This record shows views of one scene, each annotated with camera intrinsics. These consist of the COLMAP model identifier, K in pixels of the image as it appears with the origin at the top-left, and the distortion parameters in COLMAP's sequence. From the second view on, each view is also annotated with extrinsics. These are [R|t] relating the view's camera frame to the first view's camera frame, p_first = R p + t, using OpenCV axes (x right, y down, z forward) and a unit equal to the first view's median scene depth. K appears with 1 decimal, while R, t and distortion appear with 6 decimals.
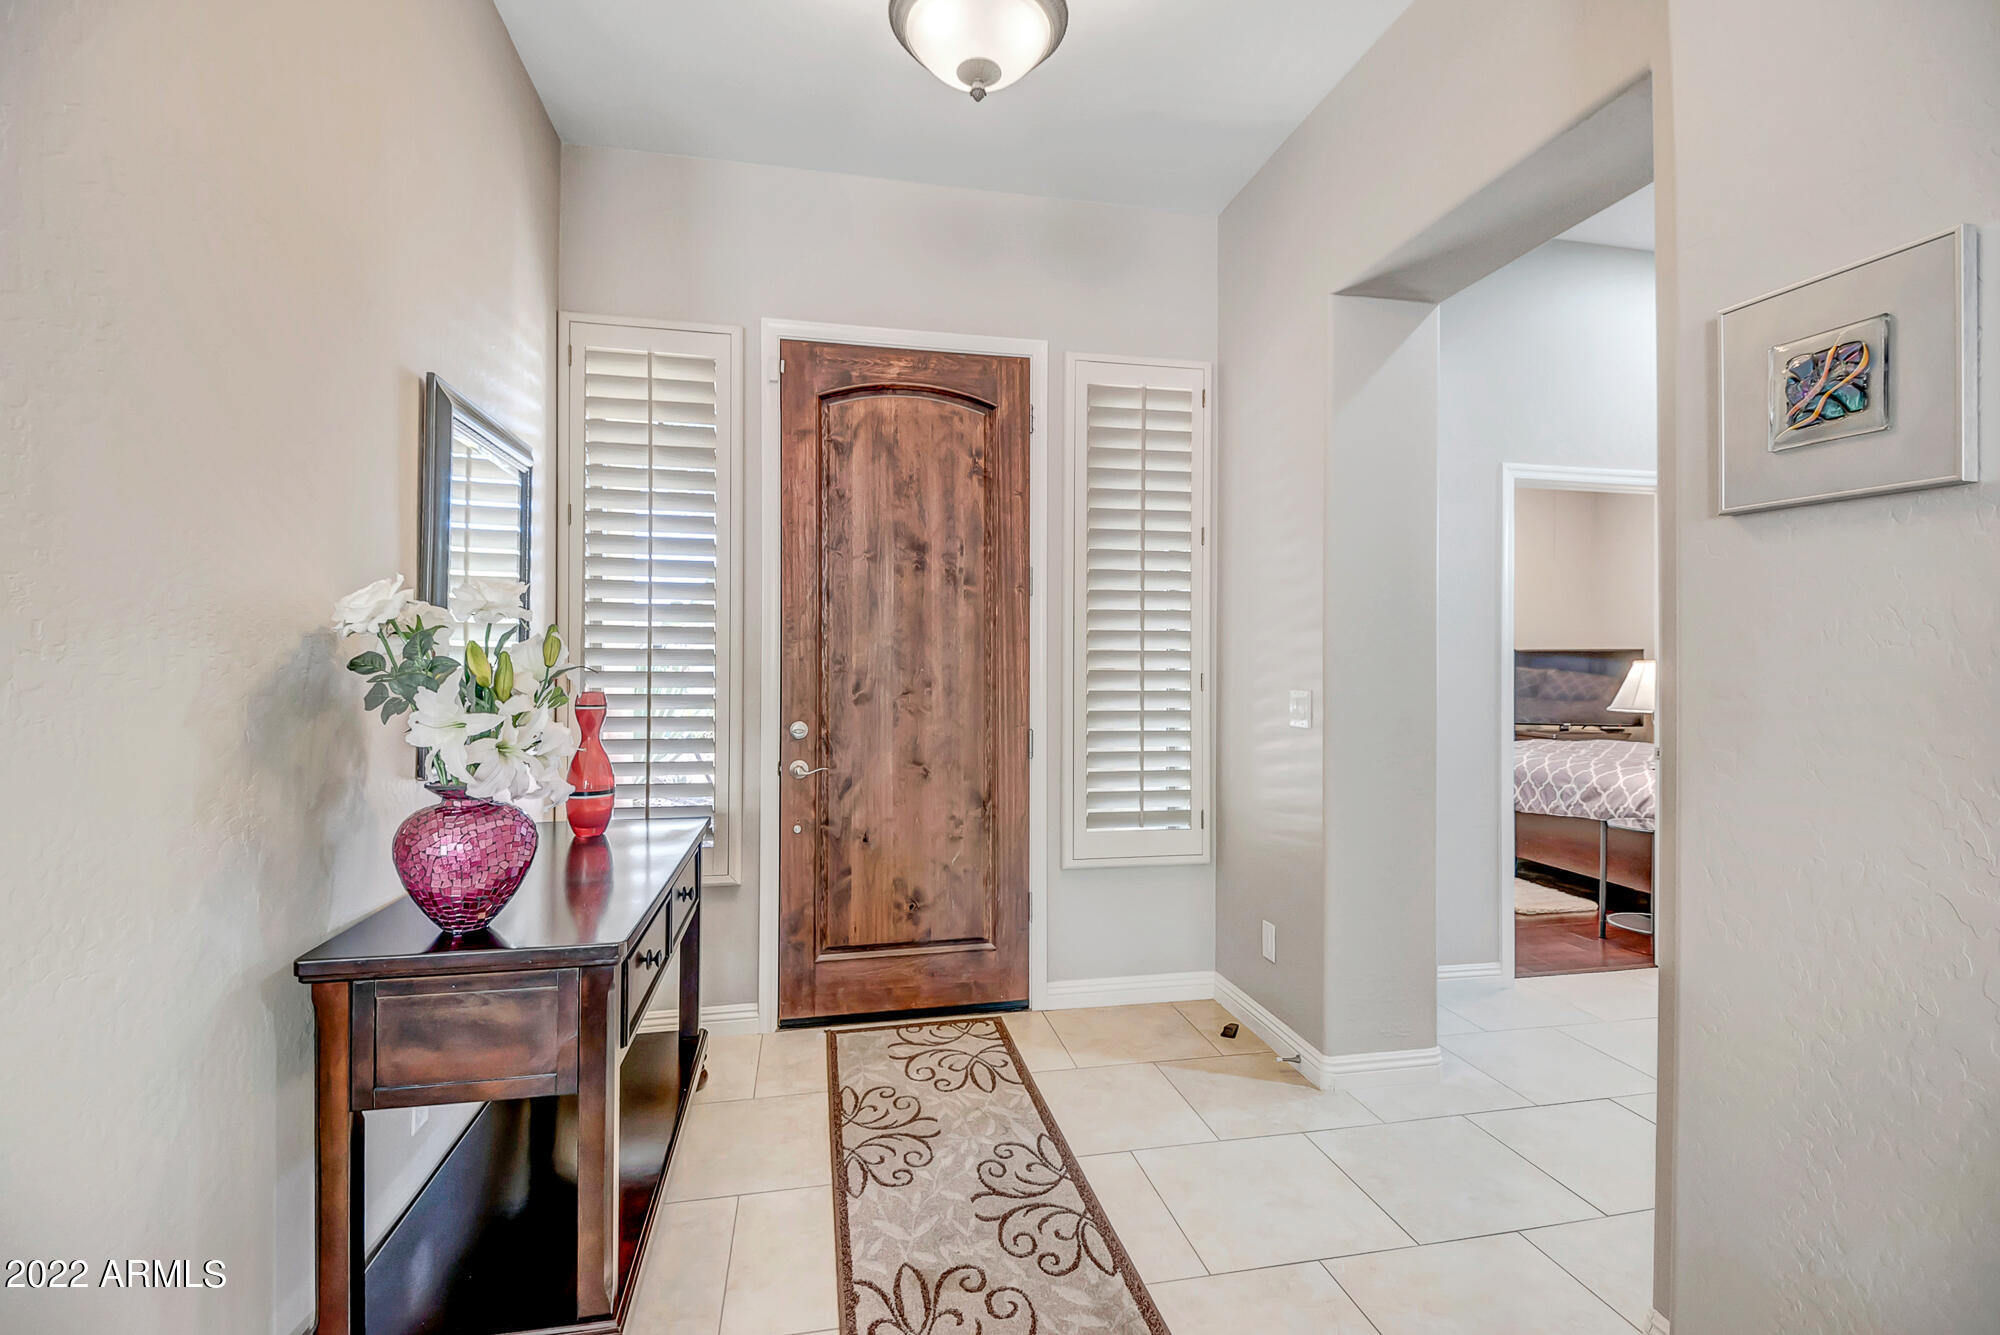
lens RADIAL K [[907.0, 0, 1003.3], [0, 907.0, 660.1], [0, 0, 1]] dist [0.023072, -0.019792]
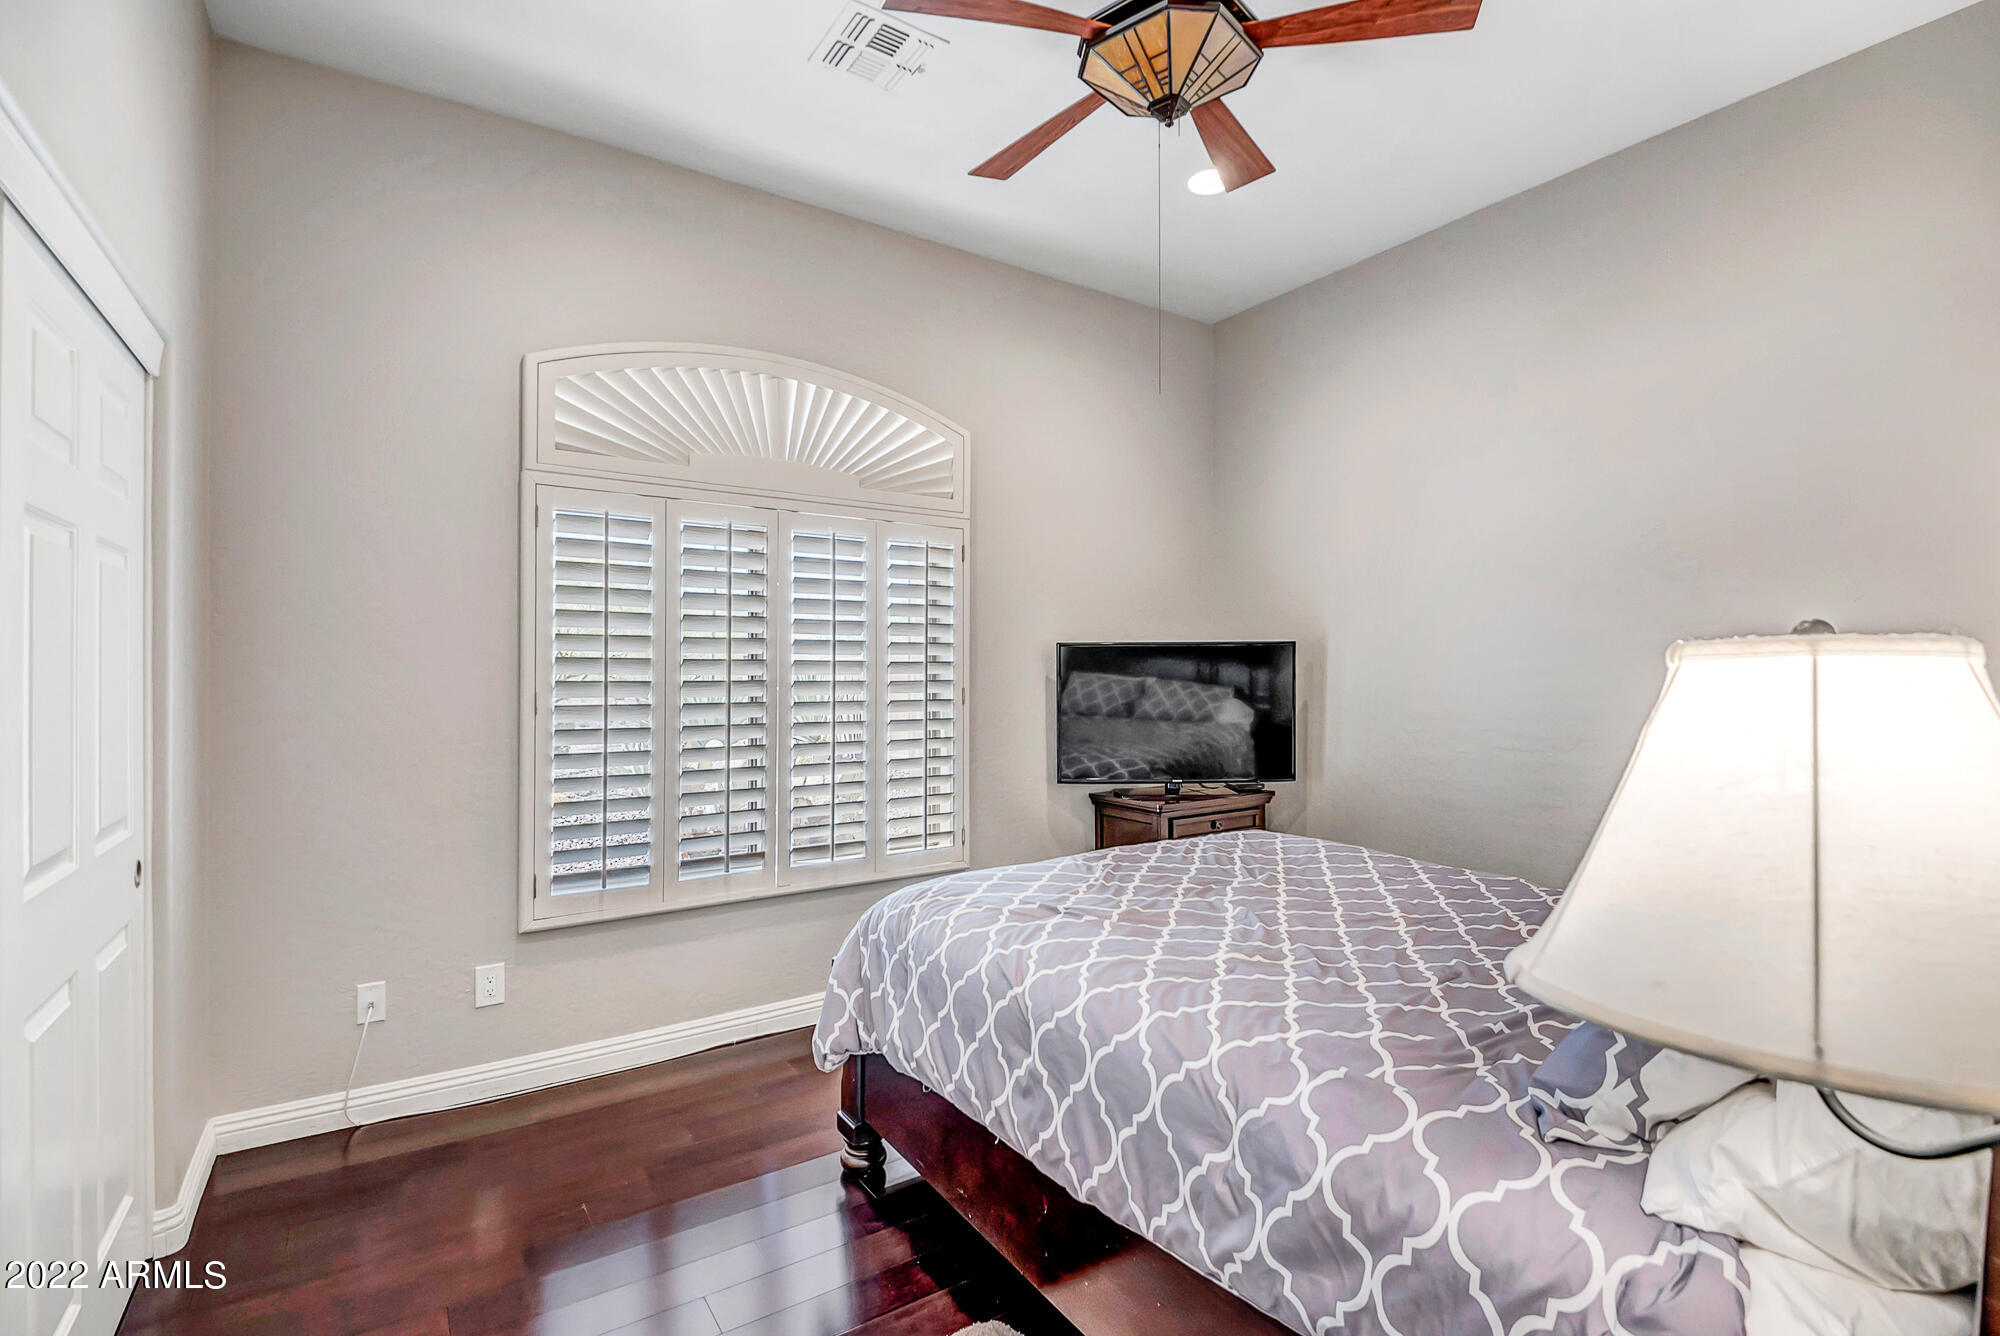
lens RADIAL K [[907.0, 0, 998.0], [0, 907.0, 668.0], [0, 0, 1]] dist [0.023072, -0.019792]
pose [[0.930089, -0.004879, 0.367302, 0.250543], [0.004429, 0.999988, 0.002068, 0.001354], [-0.367308, -0.000296, 0.930099, 0.419891]]
